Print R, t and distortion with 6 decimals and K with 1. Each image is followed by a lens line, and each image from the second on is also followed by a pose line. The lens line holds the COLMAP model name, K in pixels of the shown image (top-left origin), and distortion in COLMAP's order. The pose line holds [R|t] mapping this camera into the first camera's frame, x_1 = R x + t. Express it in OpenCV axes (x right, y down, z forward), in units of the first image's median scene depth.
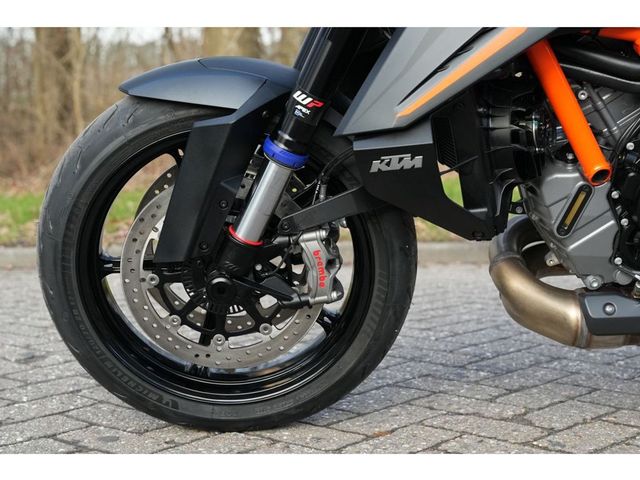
lens RADIAL K [[1332.3, 0, 324.1], [0, 1332.3, 239.7], [0, 0, 1]] dist [-0.018703, 0.000000]
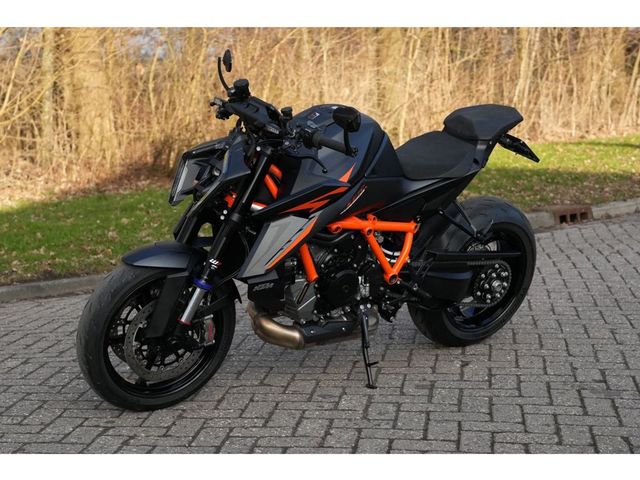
lens RADIAL K [[1332.3, 0, 320.0], [0, 1332.3, 242.9], [0, 0, 1]] dist [-0.018703, 0.000000]
pose [[0.831993, -0.090923, 0.547285, -1.118562], [0.079373, 0.995839, 0.044779, -0.222688], [-0.549079, 0.006184, 0.835748, -1.059740]]
